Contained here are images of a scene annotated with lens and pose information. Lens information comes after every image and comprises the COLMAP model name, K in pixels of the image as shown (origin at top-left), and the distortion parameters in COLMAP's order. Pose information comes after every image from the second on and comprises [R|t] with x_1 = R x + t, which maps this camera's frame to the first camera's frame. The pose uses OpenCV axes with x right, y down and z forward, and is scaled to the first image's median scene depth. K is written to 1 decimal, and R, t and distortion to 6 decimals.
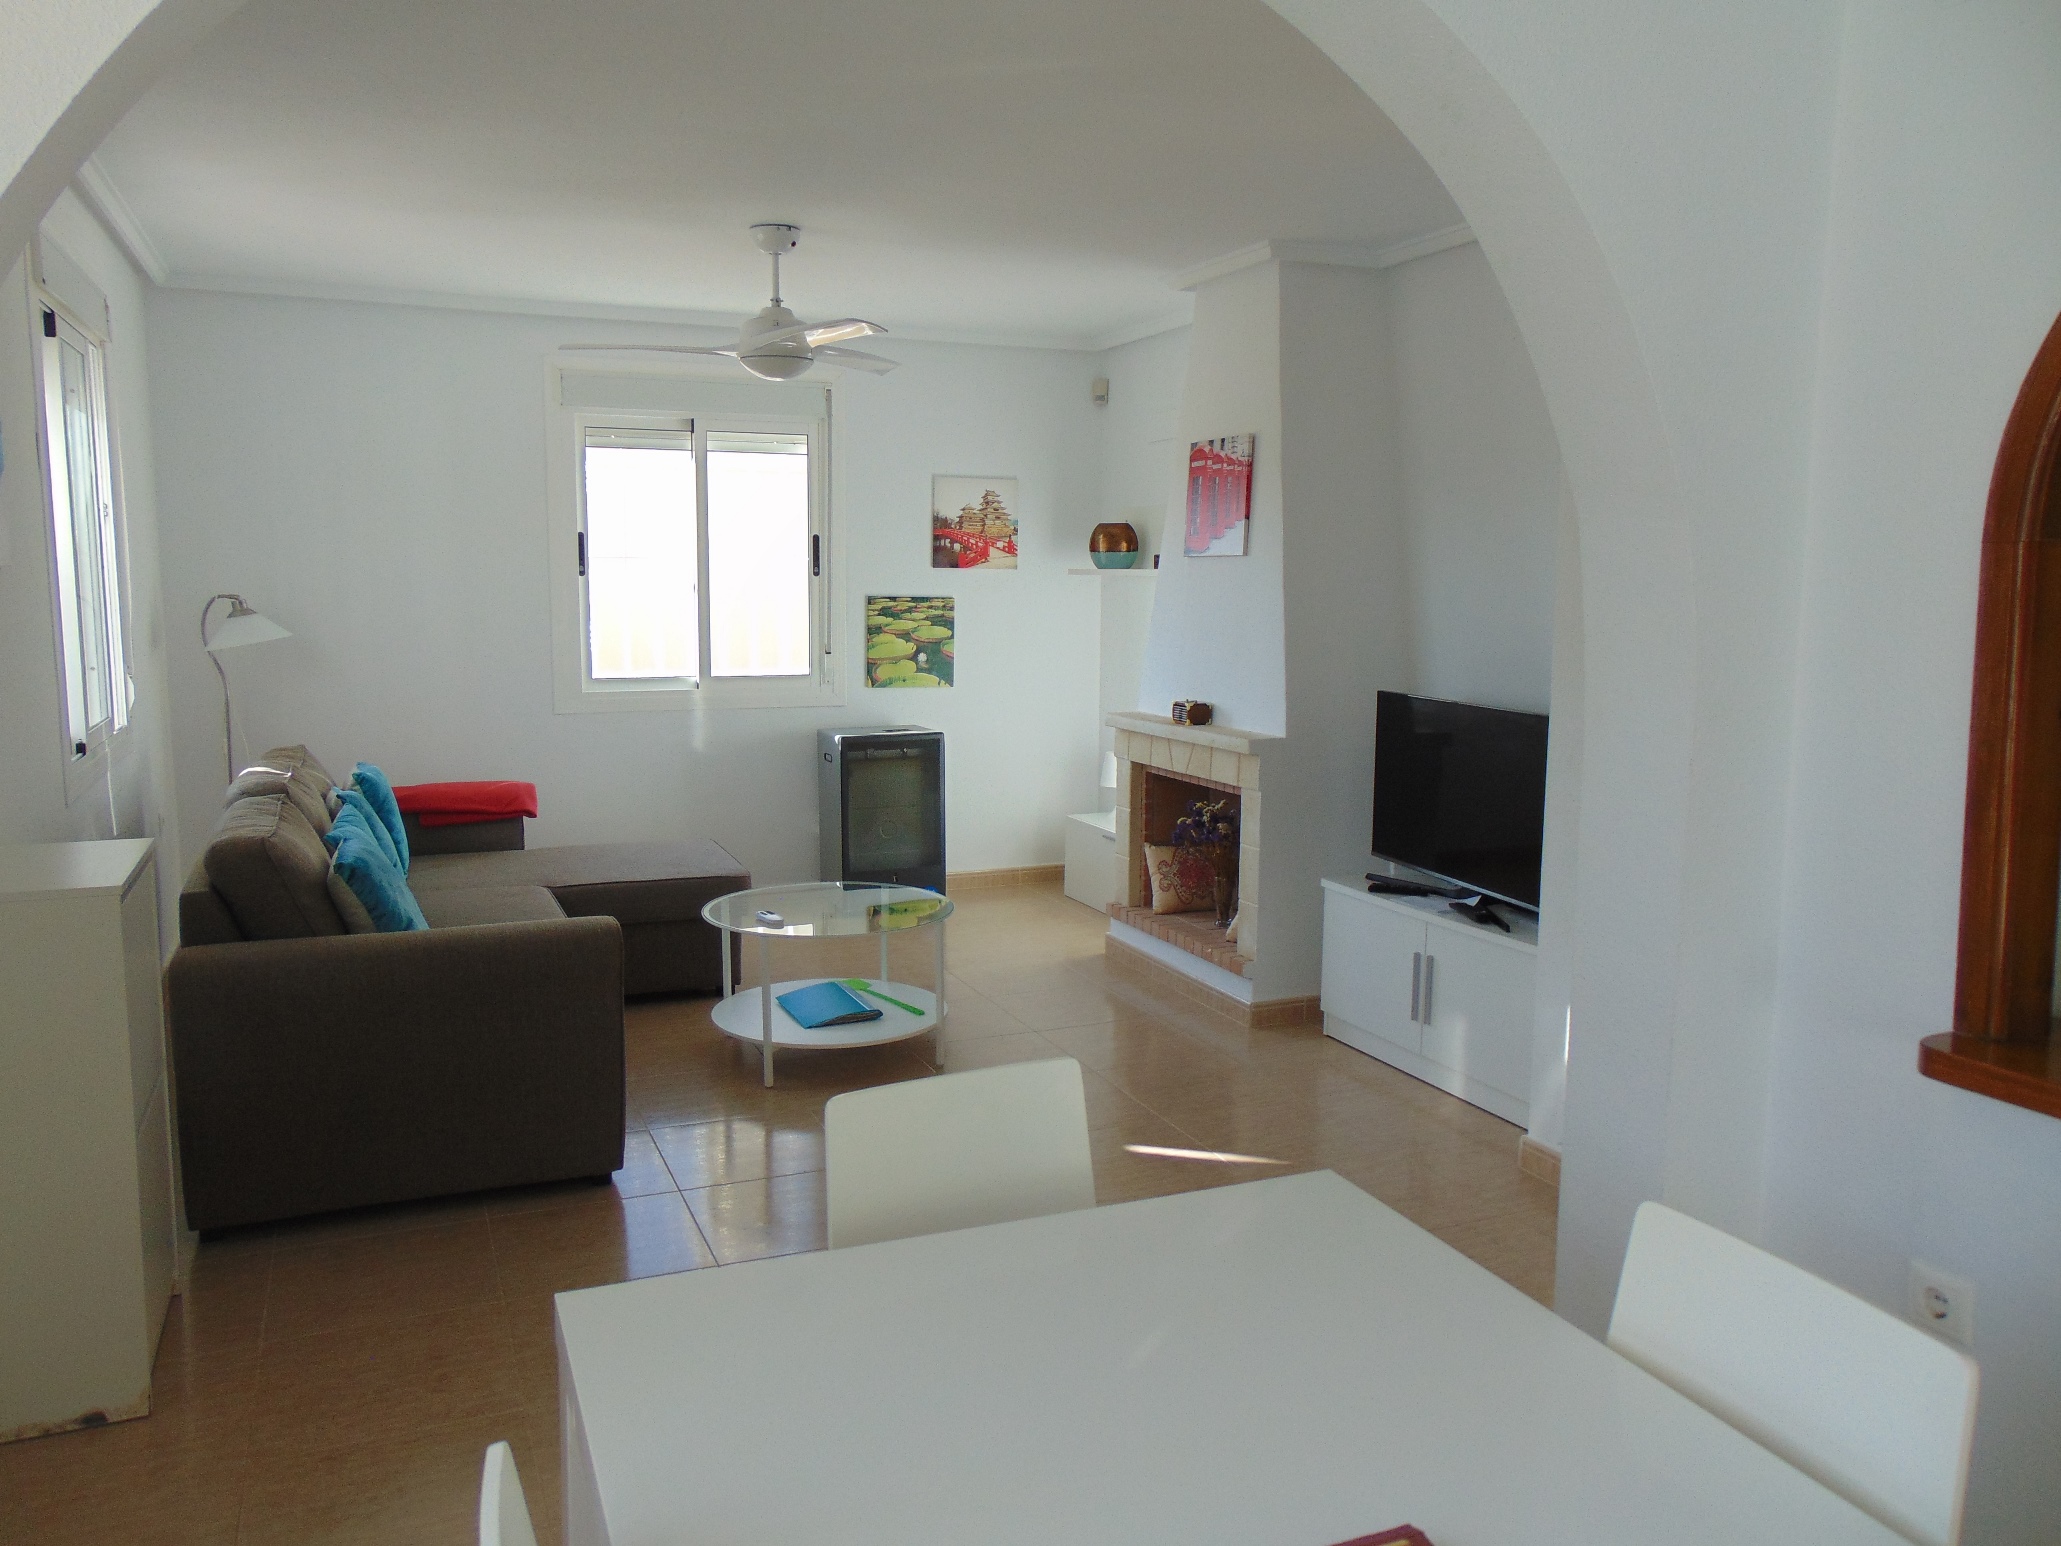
lens RADIAL K [[1543.9, 0, 1030.0], [0, 1543.9, 774.0], [0, 0, 1]] dist [-0.027429, 0.069671]
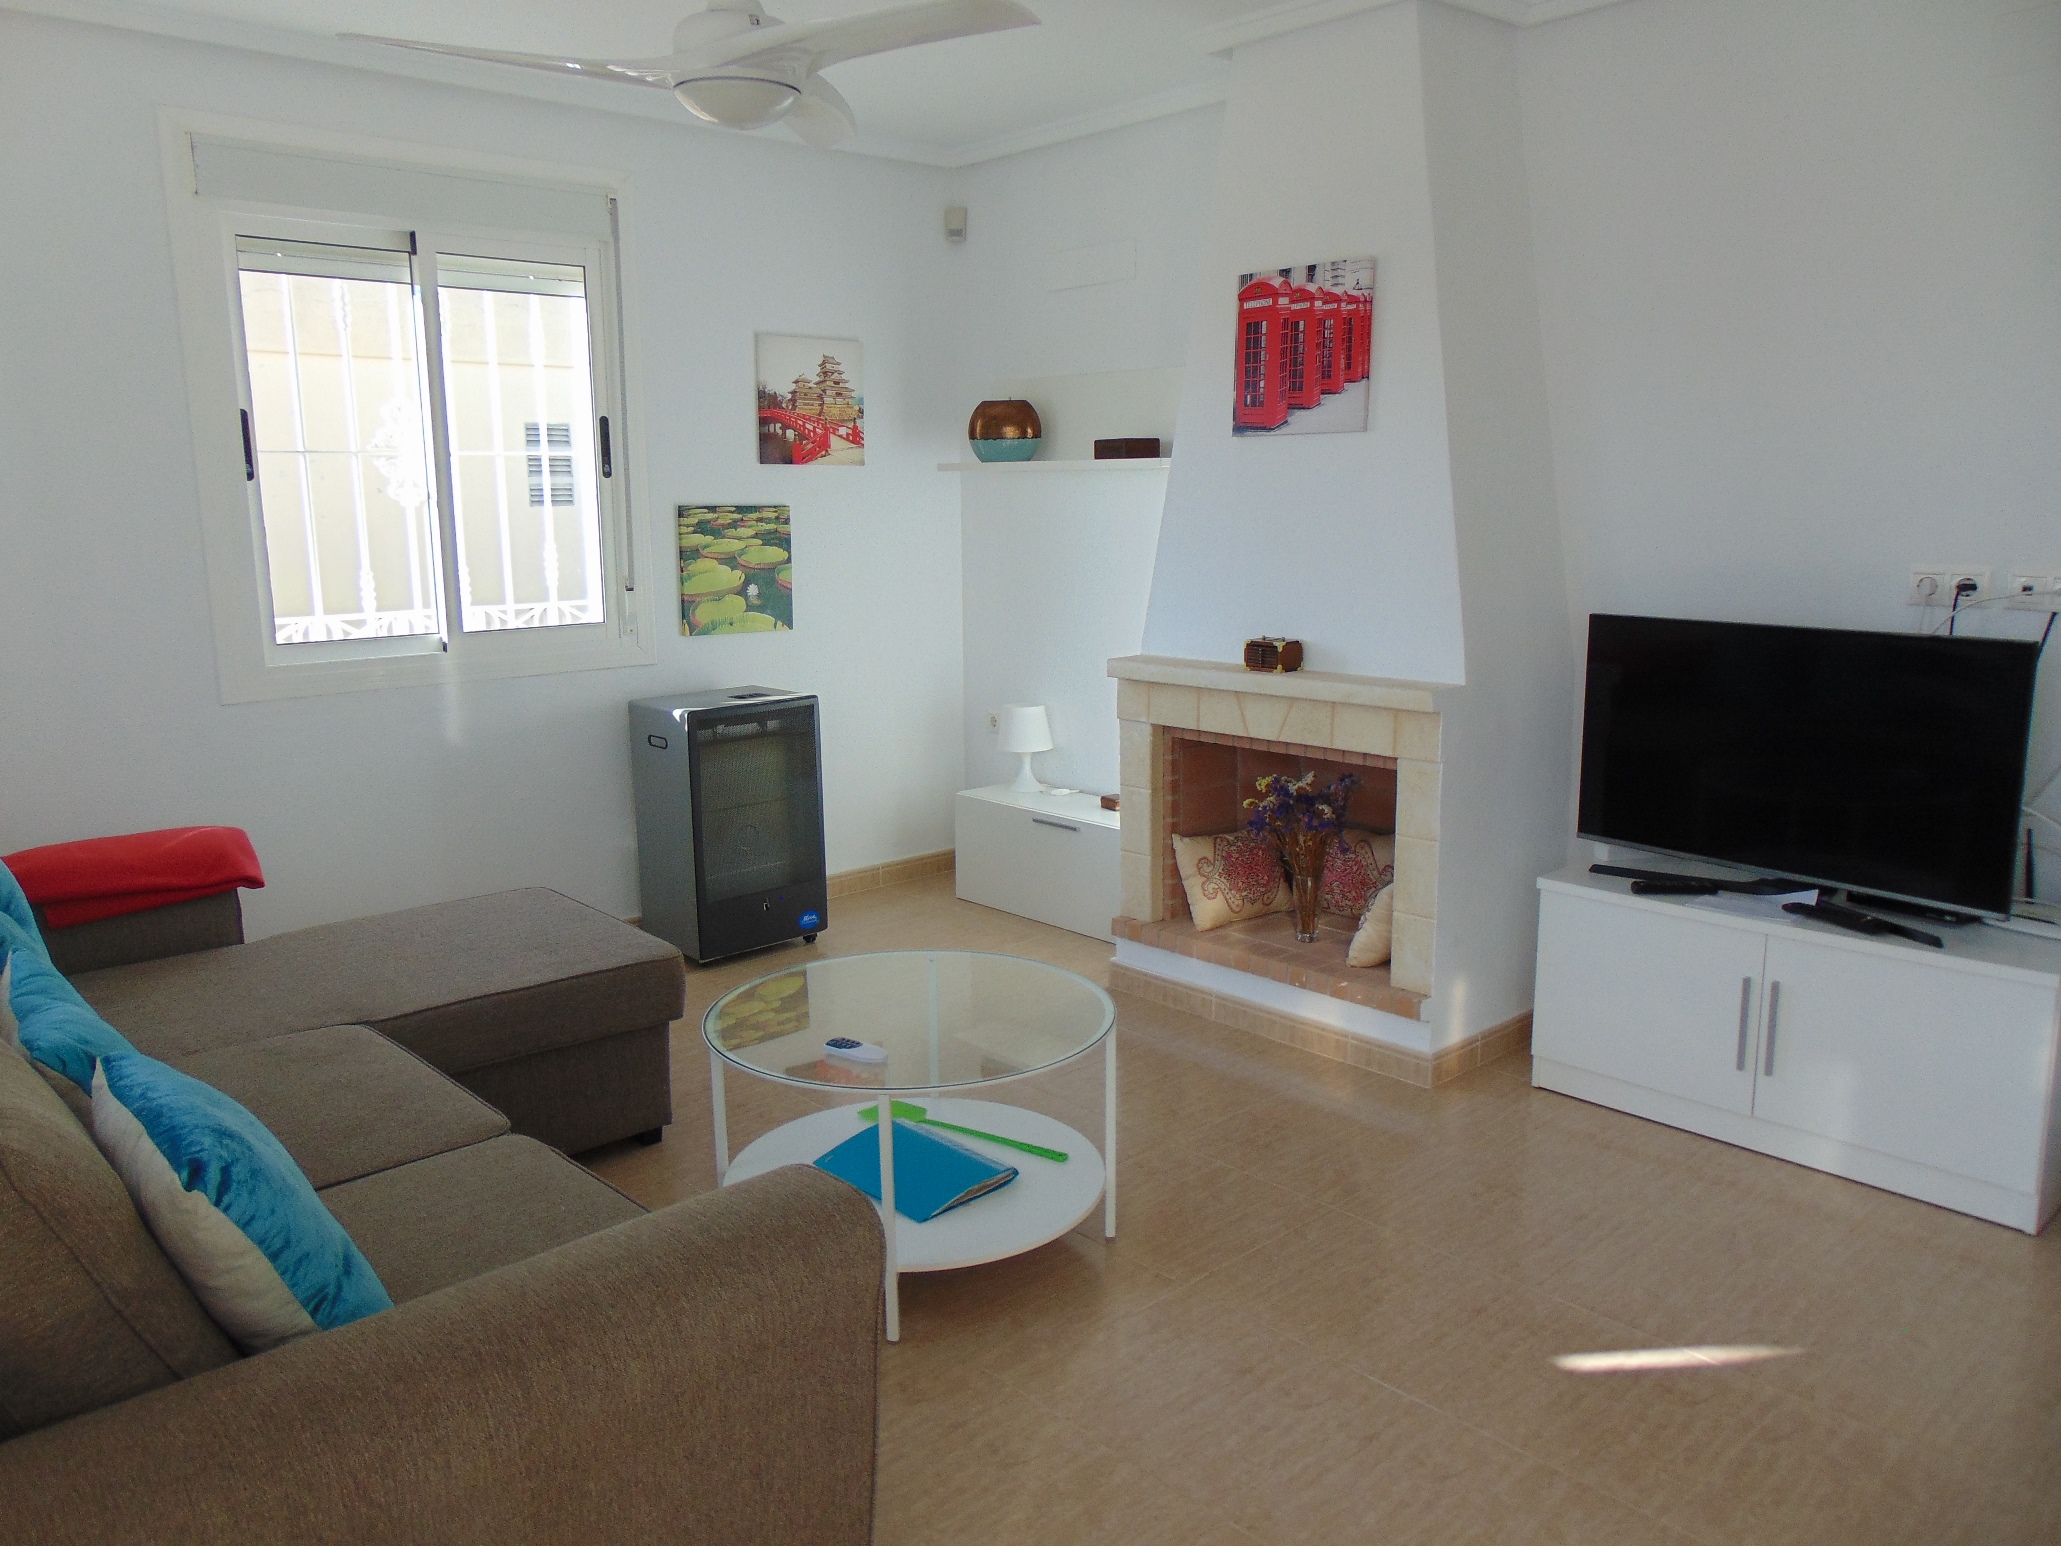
lens RADIAL K [[1543.9, 0, 1035.4], [0, 1543.9, 772.1], [0, 0, 1]] dist [-0.027429, 0.069671]
pose [[0.944018, -0.076862, 0.320815, -0.214887], [0.059701, 0.996226, 0.063006, -0.033834], [-0.324447, -0.040326, 0.945044, 0.325351]]
